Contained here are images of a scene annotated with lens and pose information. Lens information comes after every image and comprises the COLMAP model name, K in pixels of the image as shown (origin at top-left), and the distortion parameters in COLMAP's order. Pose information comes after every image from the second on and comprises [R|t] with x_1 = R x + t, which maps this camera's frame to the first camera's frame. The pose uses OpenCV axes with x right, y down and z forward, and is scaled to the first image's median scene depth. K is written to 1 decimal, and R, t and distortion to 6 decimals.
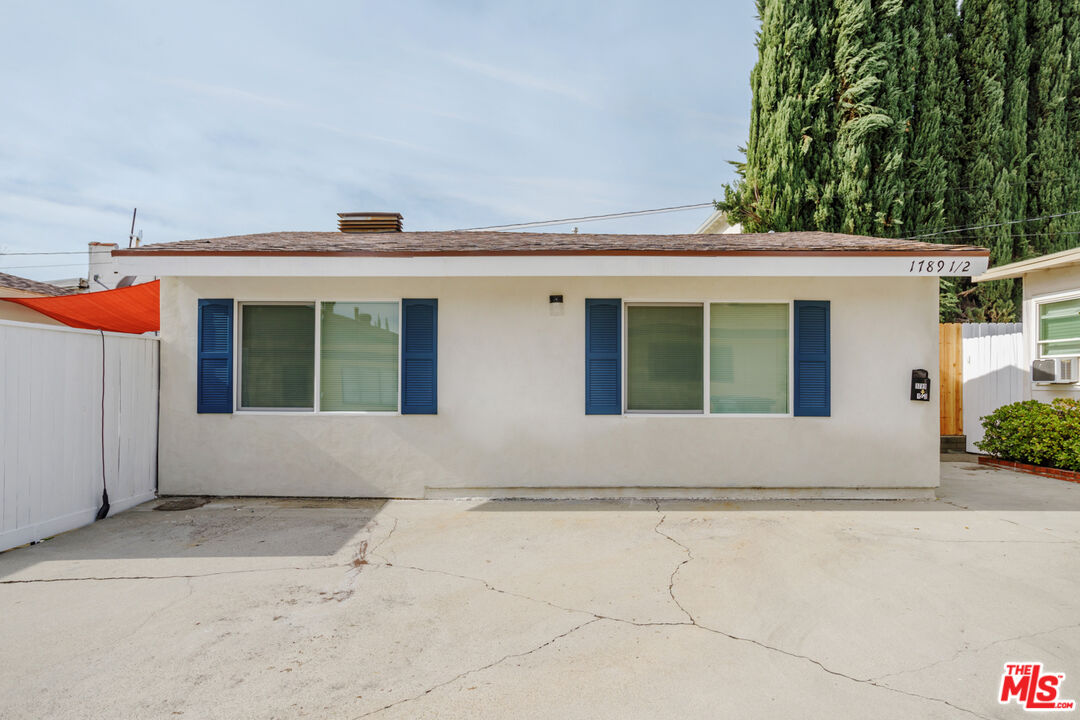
lens RADIAL K [[655.3, 0, 543.9], [0, 655.3, 370.0], [0, 0, 1]] dist [-0.021683, 0.021824]
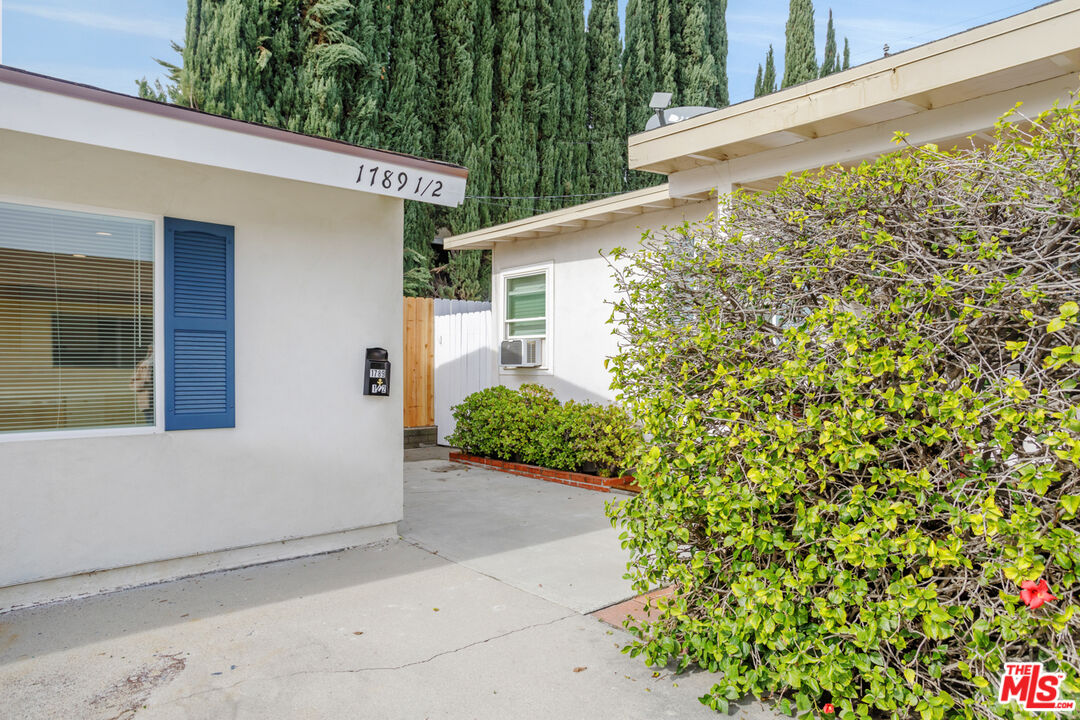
lens RADIAL K [[655.3, 0, 544.0], [0, 655.3, 361.1], [0, 0, 1]] dist [-0.021683, 0.021824]
pose [[0.742492, -0.000775, 0.669855, 0.136271], [-0.006968, 0.999936, 0.008881, 0.002753], [-0.669819, -0.011261, 0.742439, 0.208061]]
